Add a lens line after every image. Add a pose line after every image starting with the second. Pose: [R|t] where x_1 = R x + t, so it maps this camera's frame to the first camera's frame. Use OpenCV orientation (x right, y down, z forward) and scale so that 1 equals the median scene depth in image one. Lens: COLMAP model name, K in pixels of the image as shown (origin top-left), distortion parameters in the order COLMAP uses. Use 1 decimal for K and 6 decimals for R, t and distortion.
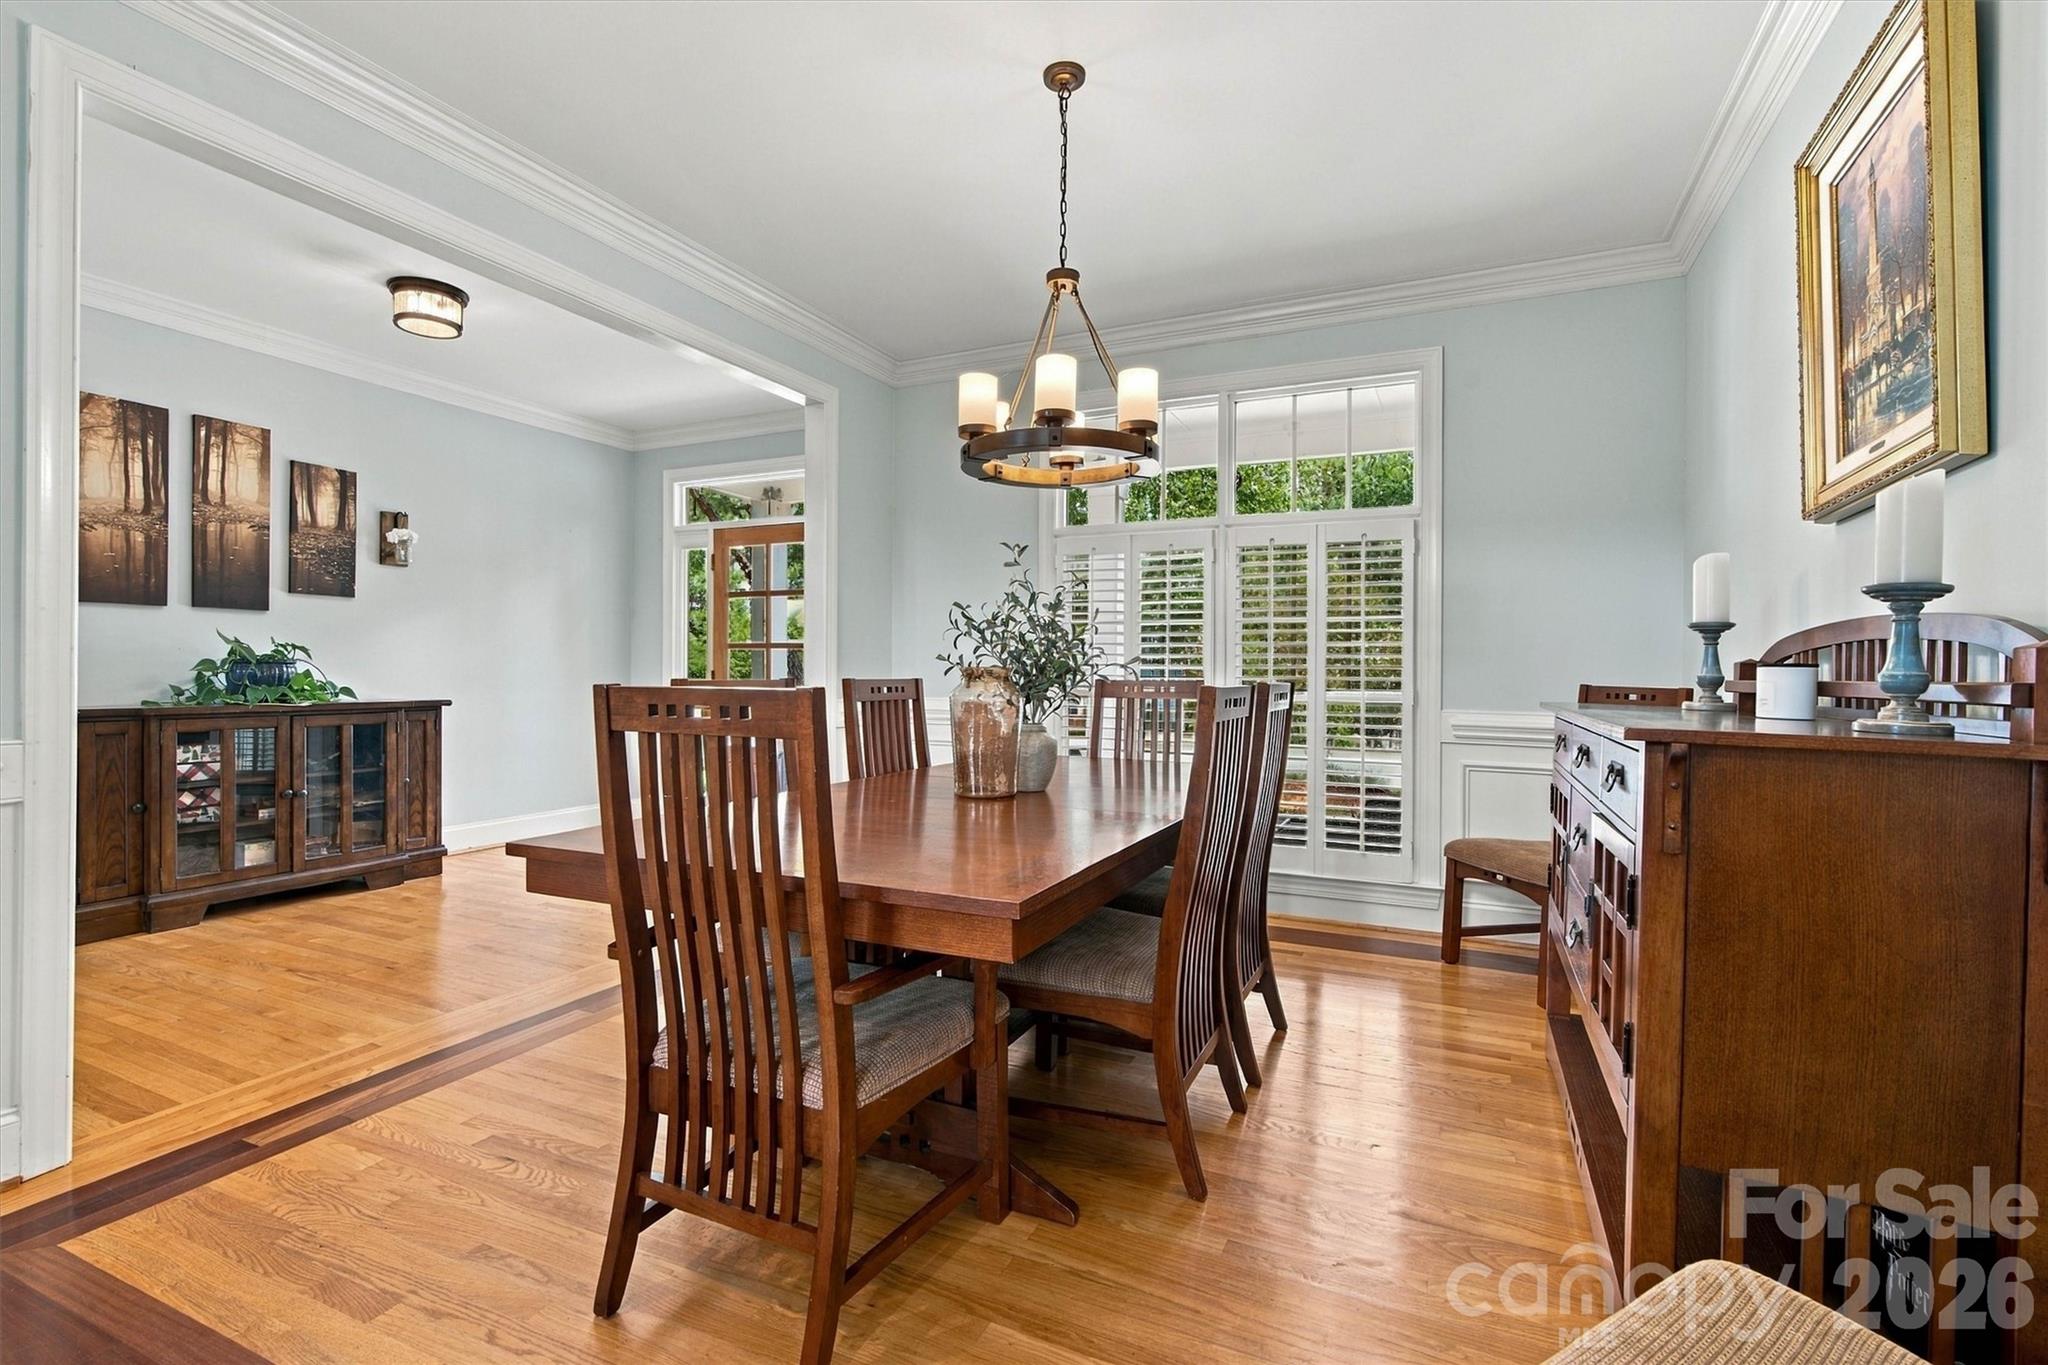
lens RADIAL K [[935.5, 0, 1024.3], [0, 935.5, 682.7], [0, 0, 1]] dist [-0.002200, -0.000024]
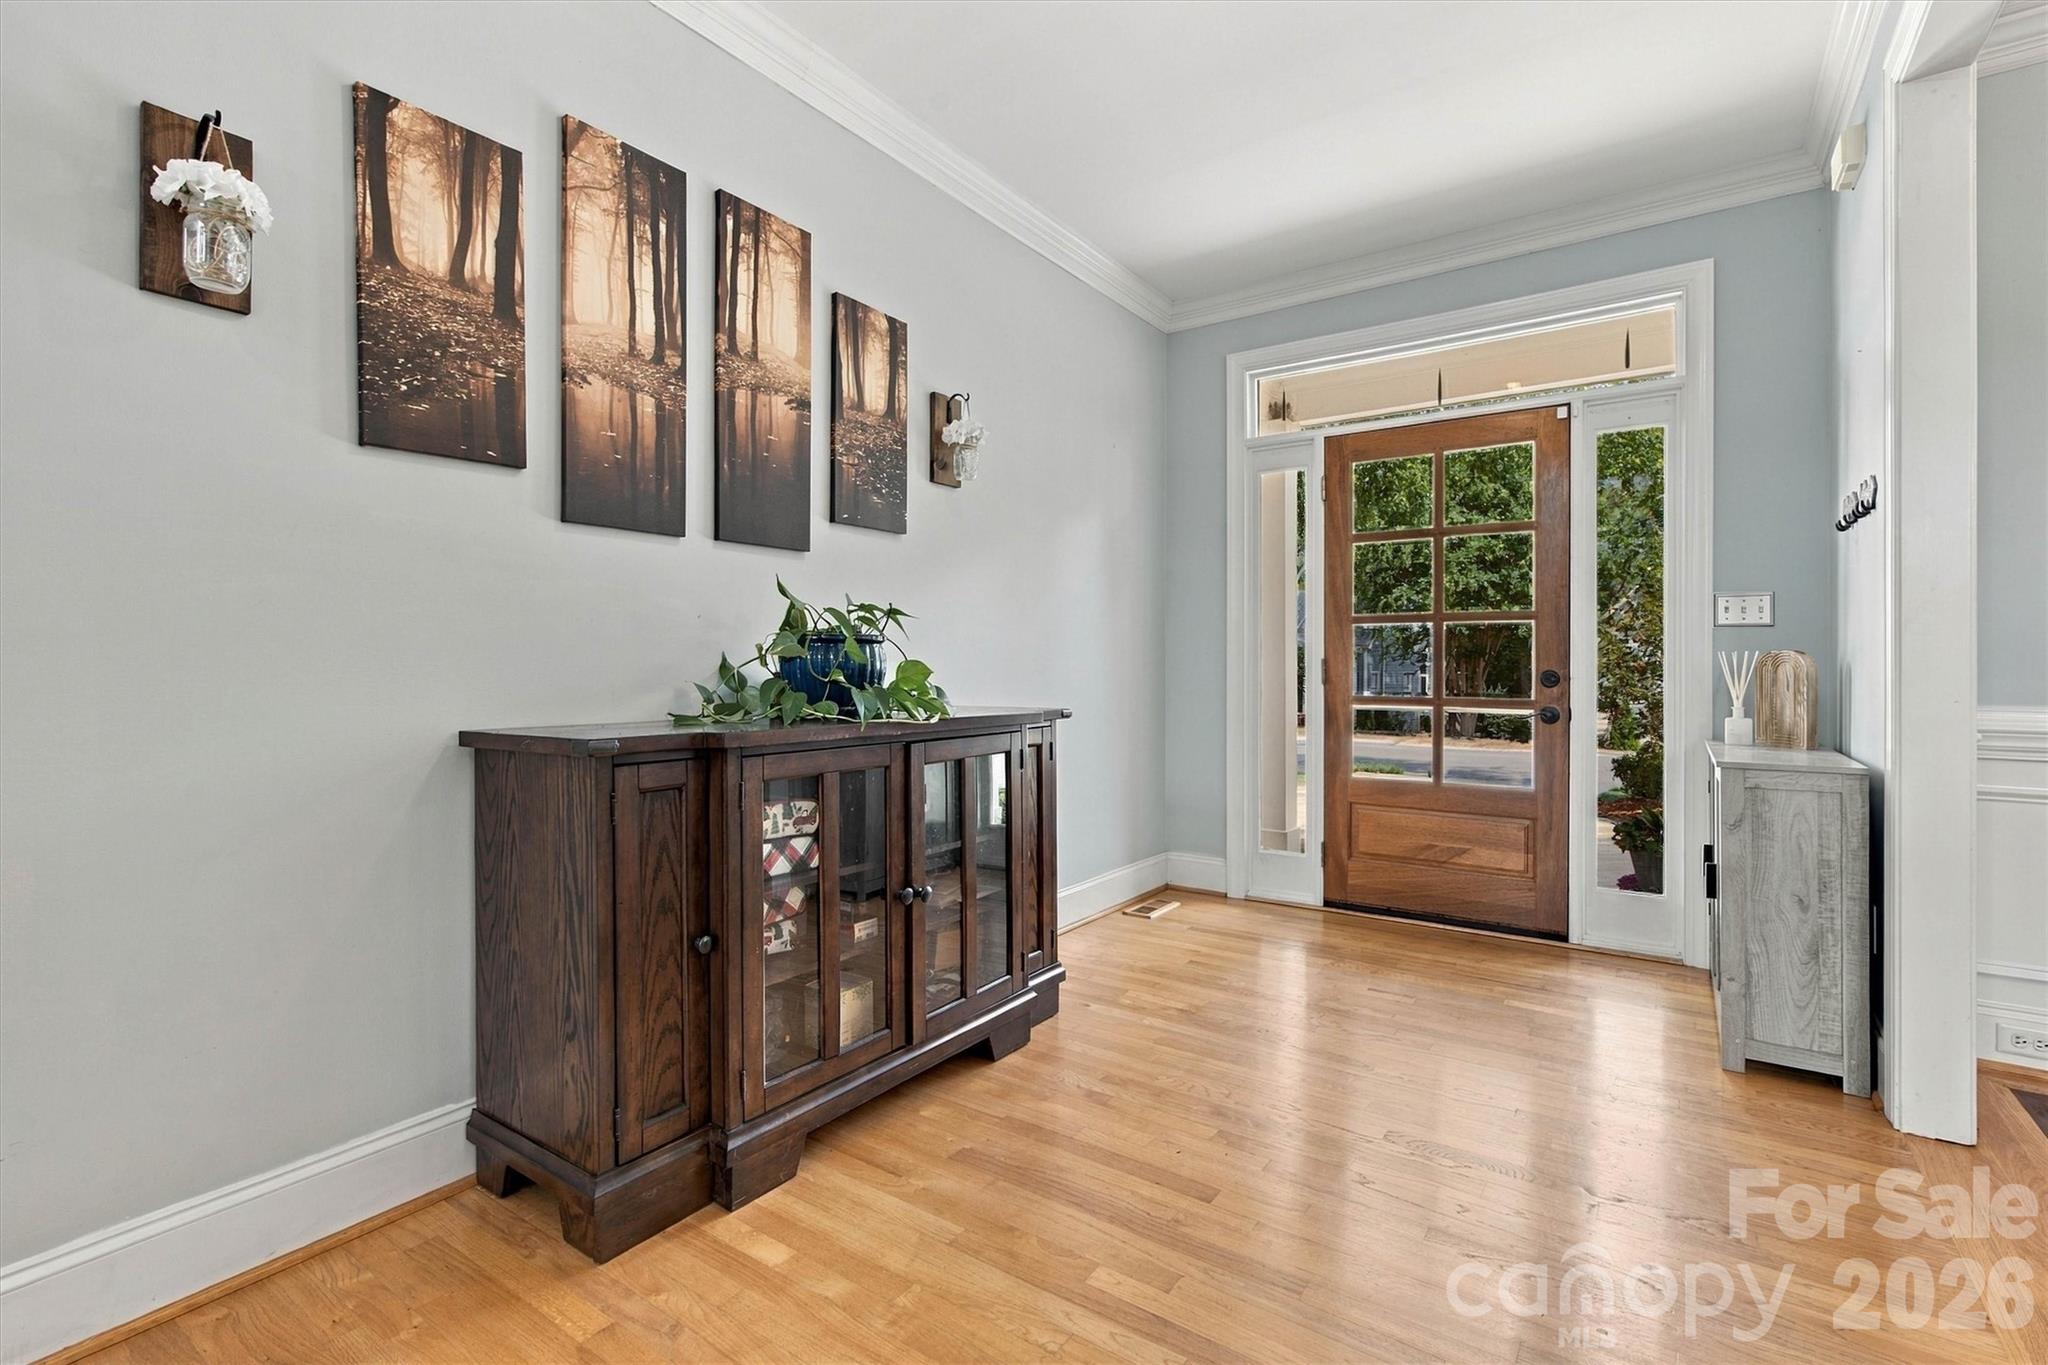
lens RADIAL K [[935.5, 0, 1022.0], [0, 935.5, 674.0], [0, 0, 1]] dist [-0.002200, -0.000024]
pose [[0.986555, -0.002627, -0.163406, -0.615173], [0.002196, 0.999994, -0.002818, -0.001160], [0.163413, 0.002421, 0.986555, 0.481391]]
